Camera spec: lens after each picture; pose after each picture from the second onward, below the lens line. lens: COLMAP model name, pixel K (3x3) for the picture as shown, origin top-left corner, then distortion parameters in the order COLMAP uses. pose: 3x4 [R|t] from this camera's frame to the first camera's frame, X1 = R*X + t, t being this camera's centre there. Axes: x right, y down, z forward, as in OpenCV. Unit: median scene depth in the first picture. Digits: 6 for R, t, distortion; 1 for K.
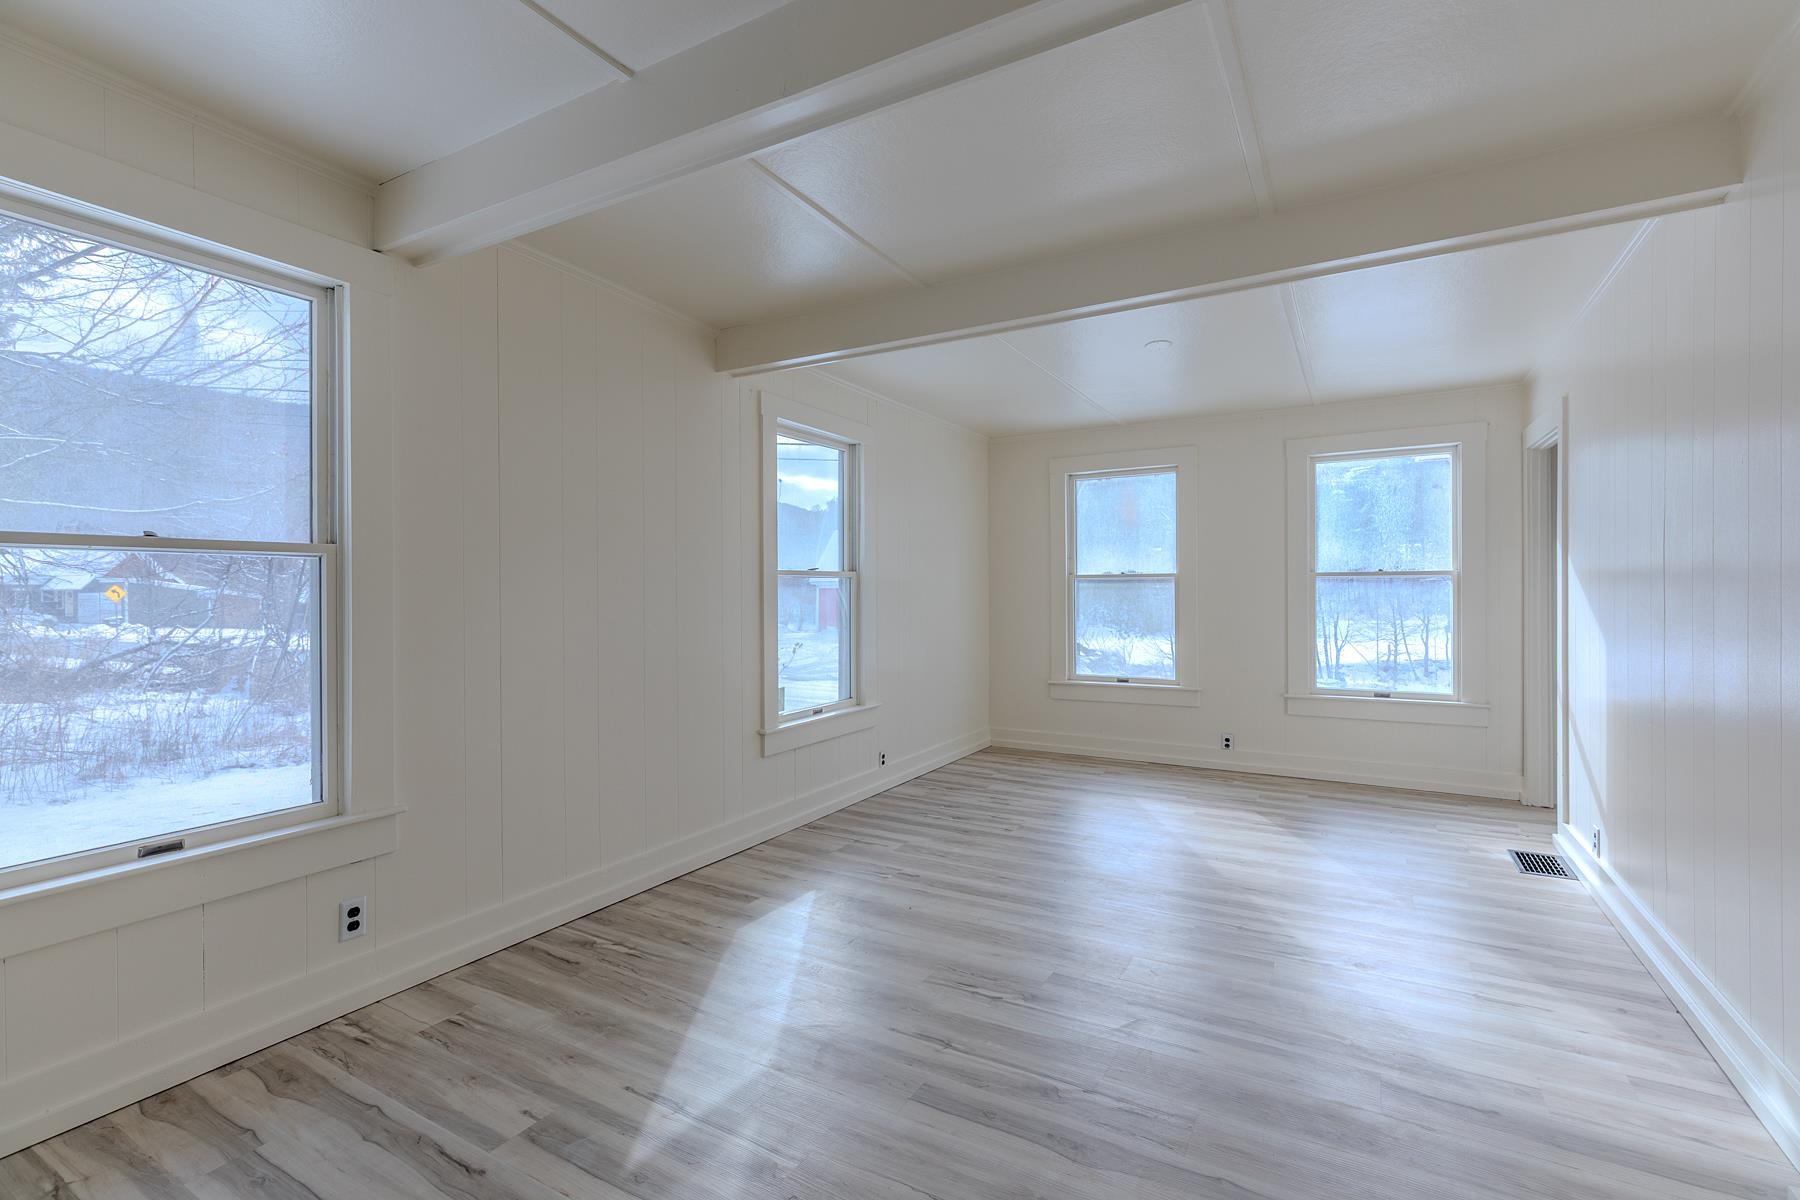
lens RADIAL K [[809.5, 0, 900.0], [0, 809.5, 600.0], [0, 0, 1]] dist [0.005193, 0.000453]
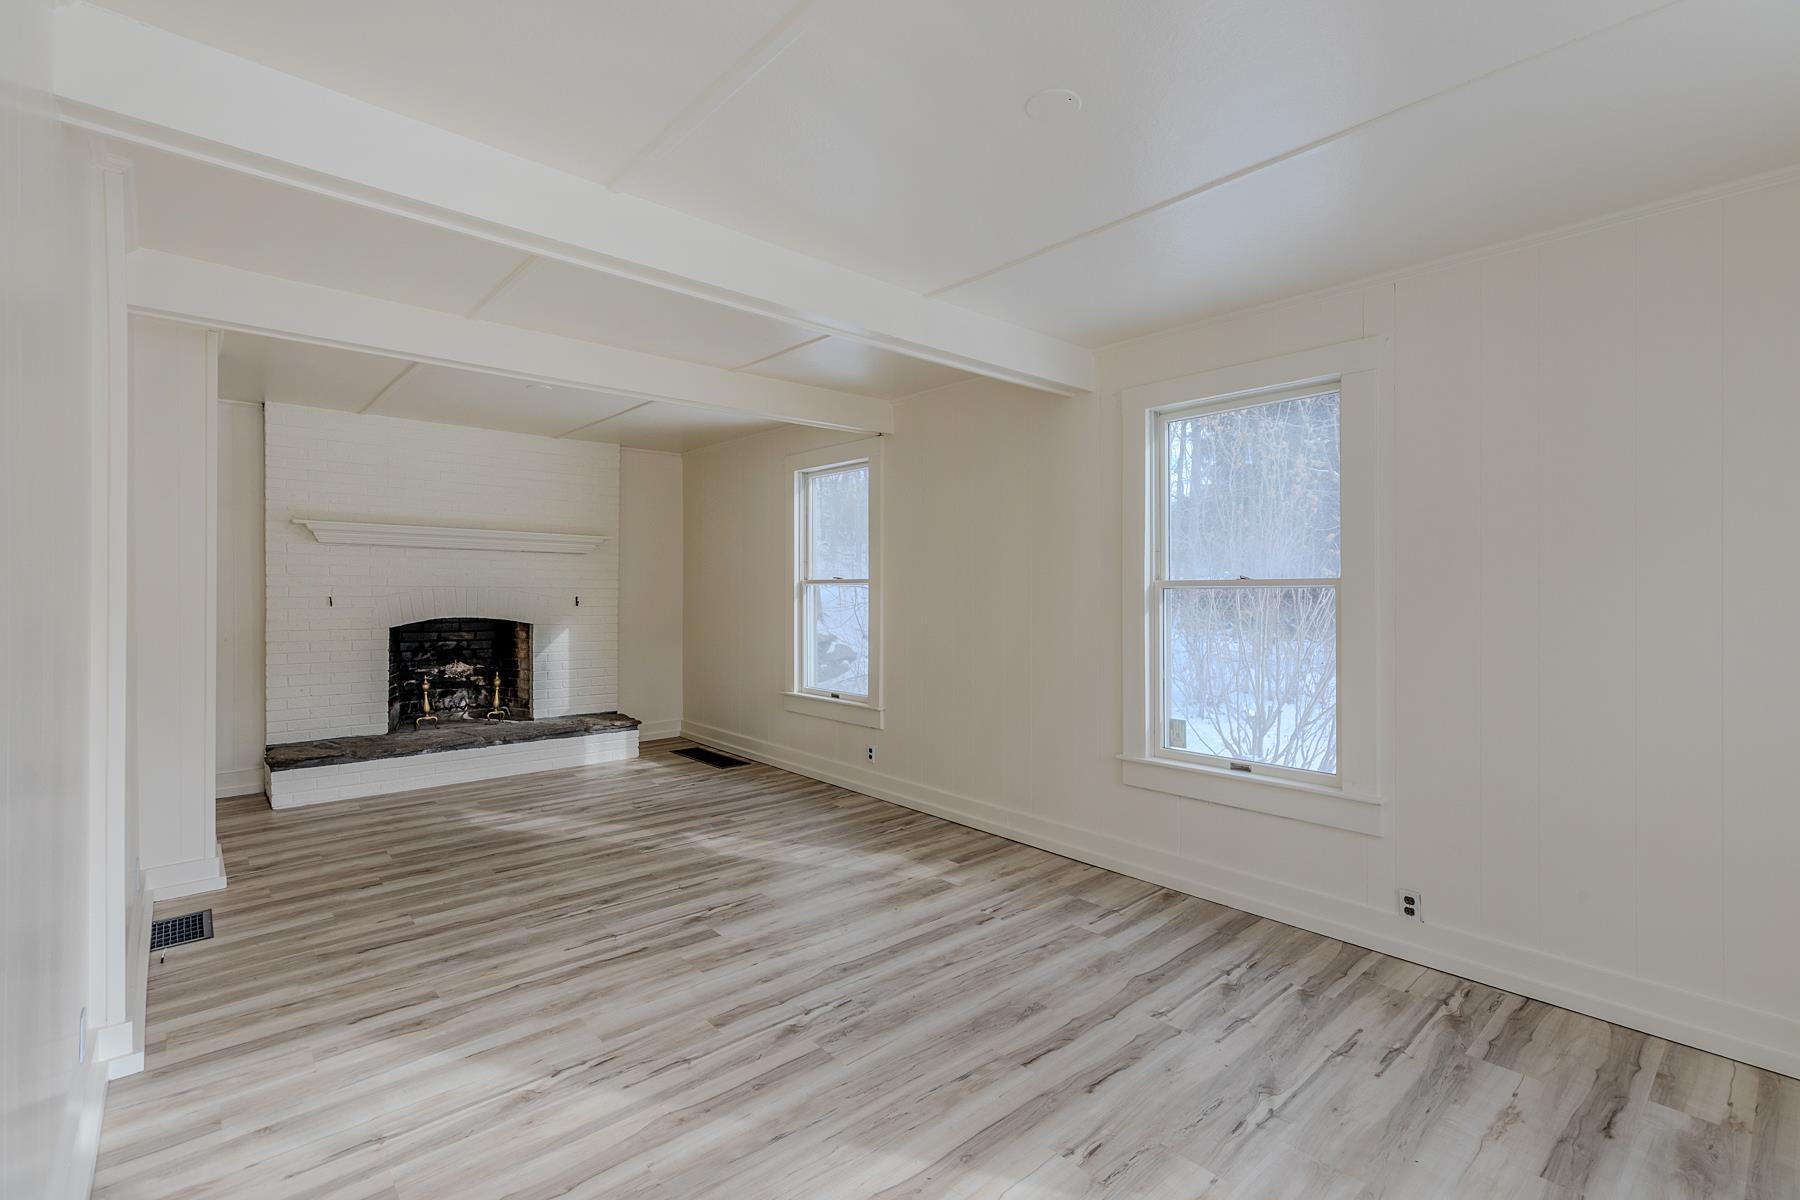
lens RADIAL K [[809.5, 0, 900.0], [0, 809.5, 600.0], [0, 0, 1]] dist [0.005193, 0.000453]
pose [[-0.320715, 0.017396, -0.947016, 1.050447], [-0.007511, 0.999753, 0.020908, -0.043477], [0.947146, 0.013819, -0.320505, 1.406860]]
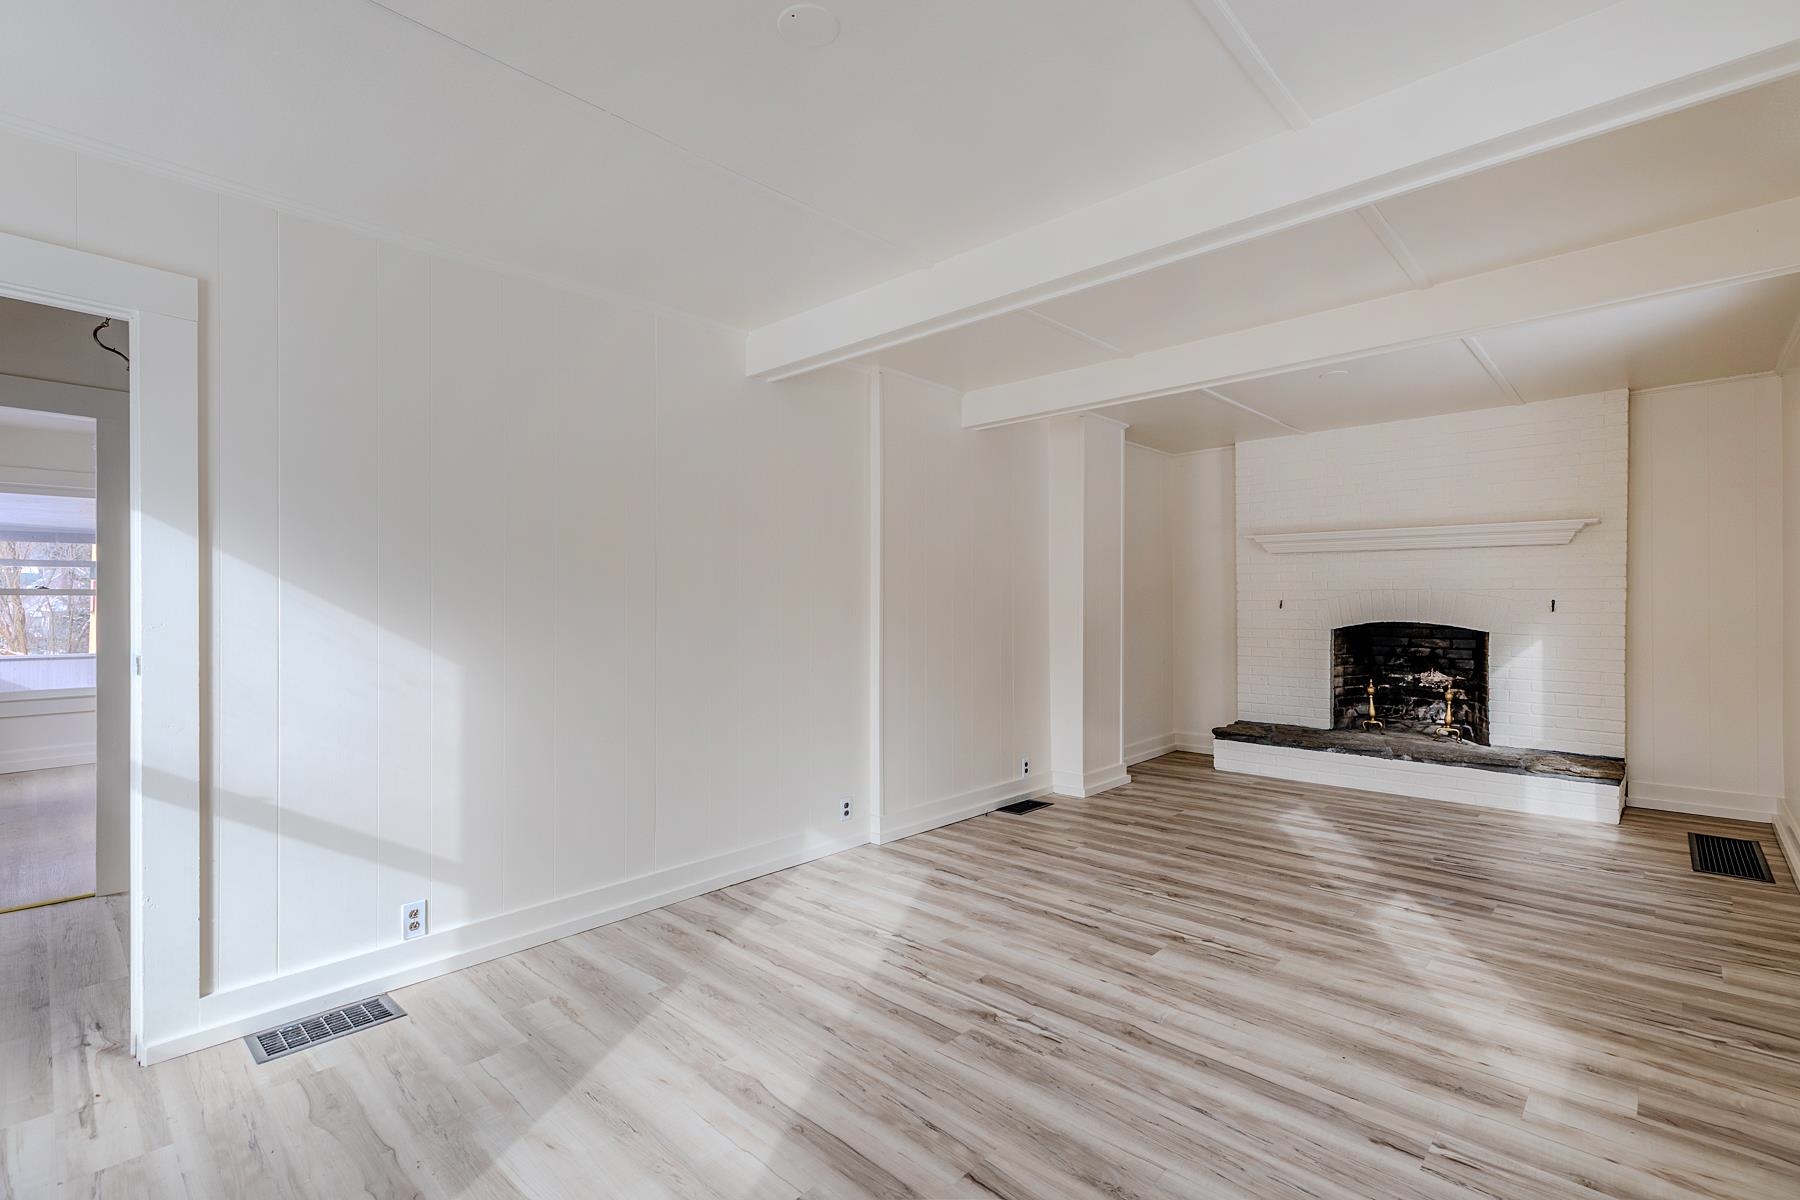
lens RADIAL K [[809.5, 0, 900.0], [0, 809.5, 600.0], [0, 0, 1]] dist [0.005193, 0.000453]
pose [[-0.973061, 0.008440, 0.230394, 0.229937], [0.008971, 0.999959, 0.001258, -0.015311], [-0.230374, 0.003291, -0.973097, 1.855030]]
